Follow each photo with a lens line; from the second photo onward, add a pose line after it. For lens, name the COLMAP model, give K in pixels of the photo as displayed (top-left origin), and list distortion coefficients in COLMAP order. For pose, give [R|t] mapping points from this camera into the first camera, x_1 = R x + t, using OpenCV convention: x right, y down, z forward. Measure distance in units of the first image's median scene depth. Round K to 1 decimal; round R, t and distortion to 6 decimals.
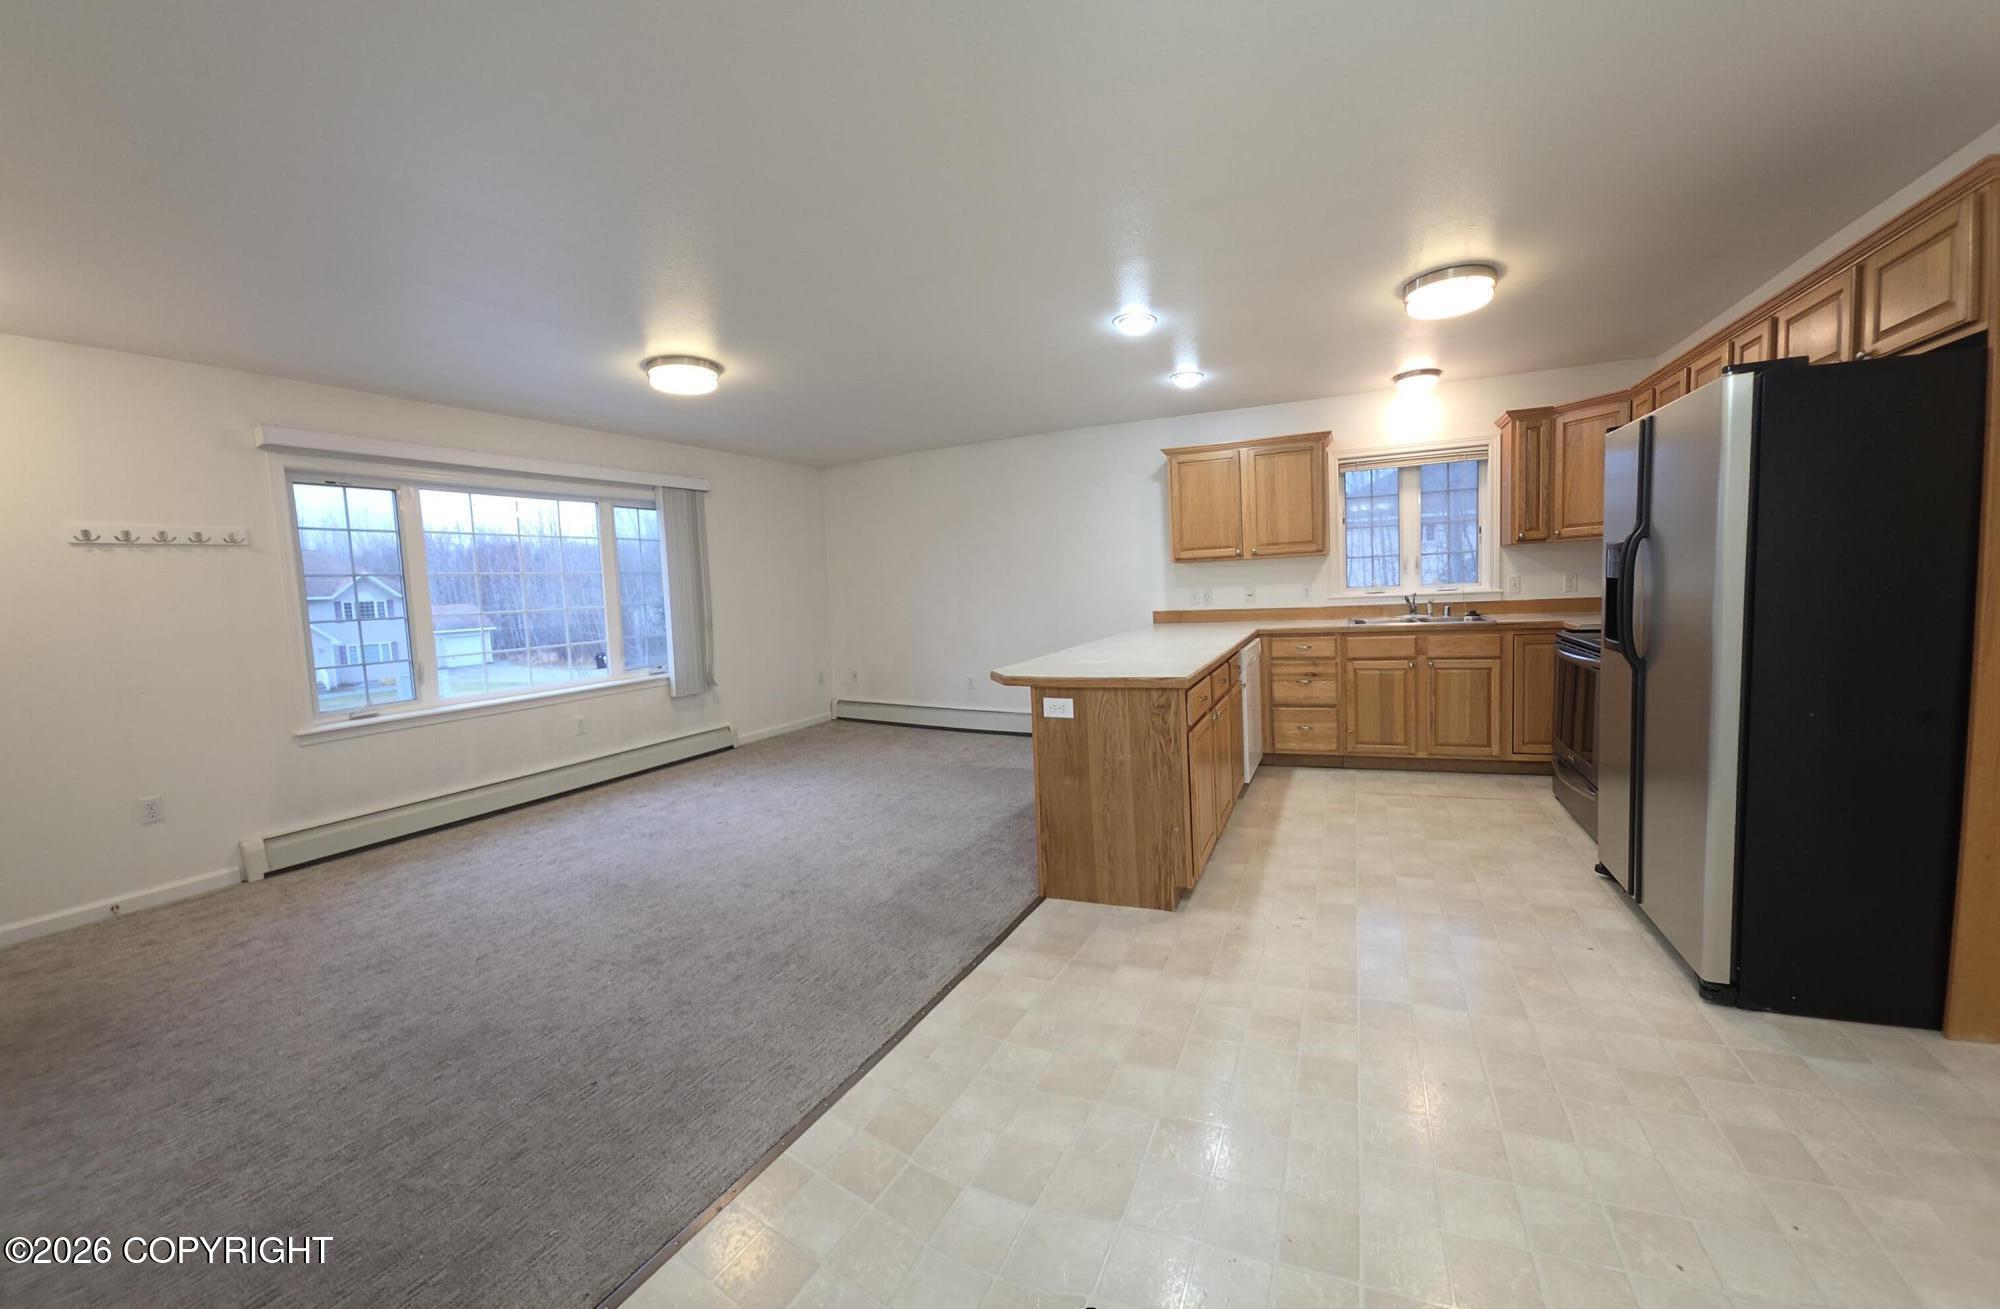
lens RADIAL K [[661.9, 0, 1000.0], [0, 661.9, 654.5], [0, 0, 1]] dist [-0.010768, -0.000023]
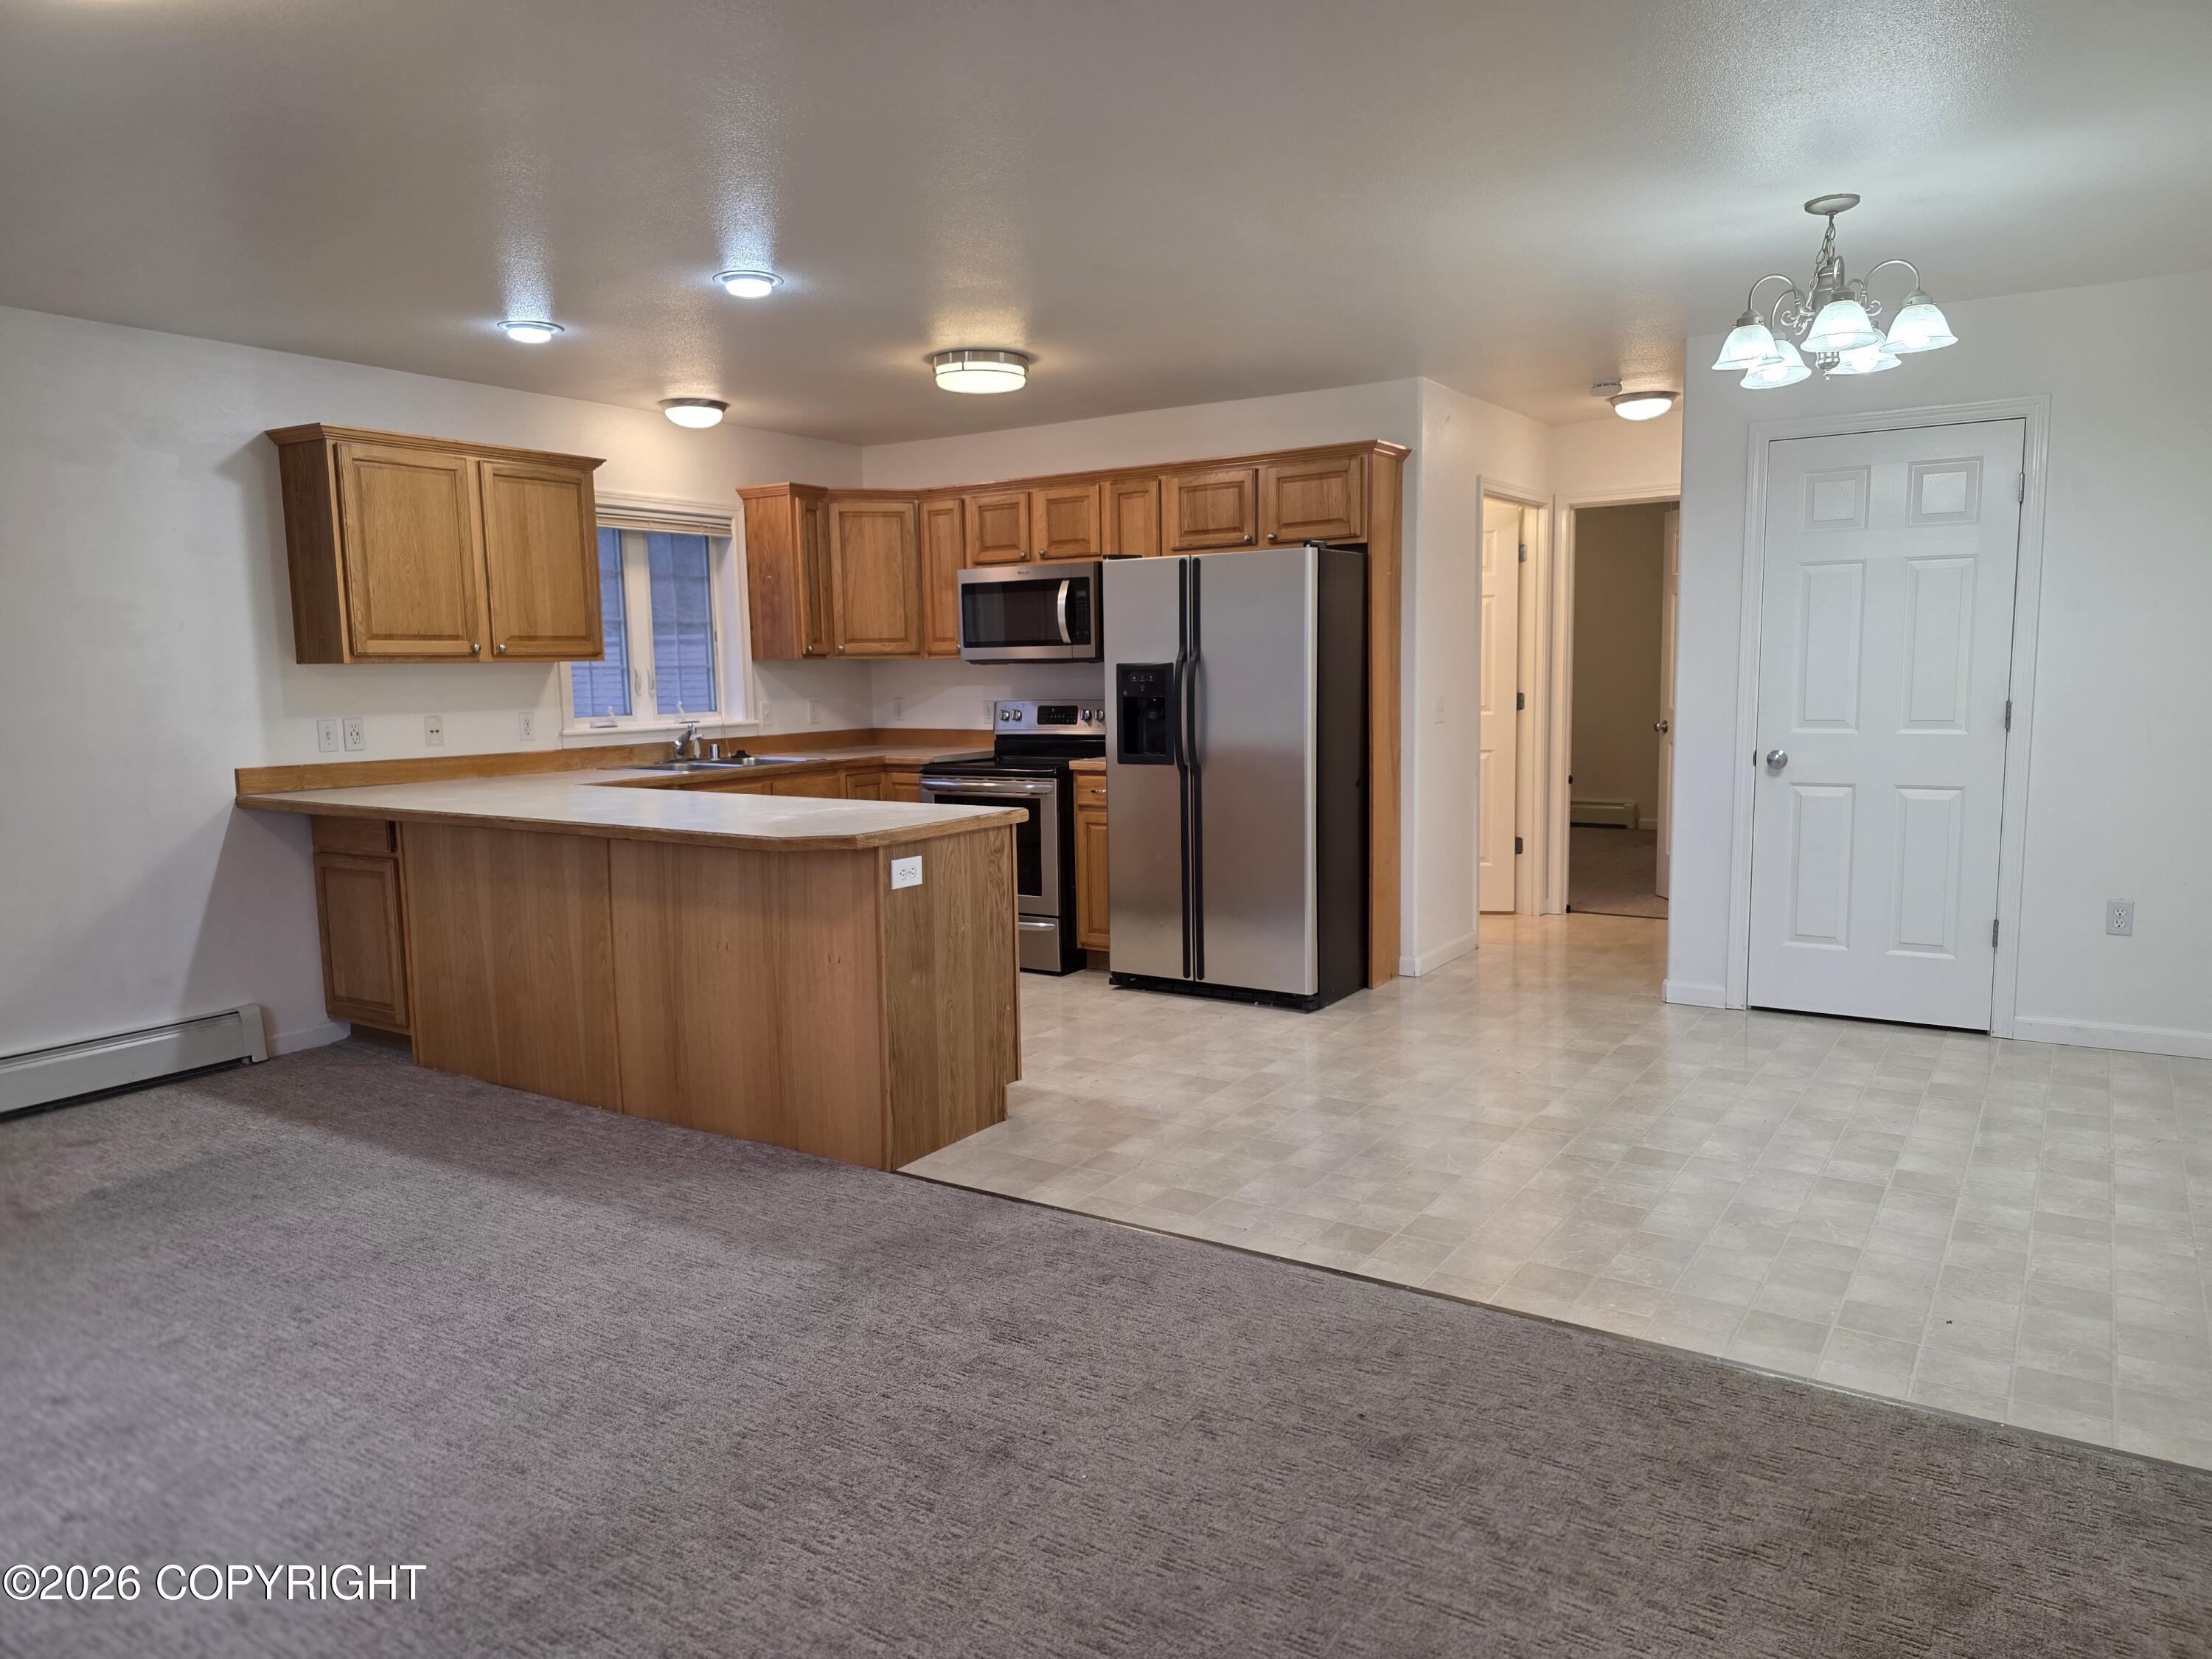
lens RADIAL K [[1471.4, 0, 1106.0], [0, 1471.4, 829.5], [0, 0, 1]] dist [0.134660, -0.000219]
pose [[0.247372, -0.065235, 0.966722, -1.319950], [0.112744, 0.992891, 0.038151, 0.001969], [-0.962339, 0.099554, 0.252968, 0.410842]]
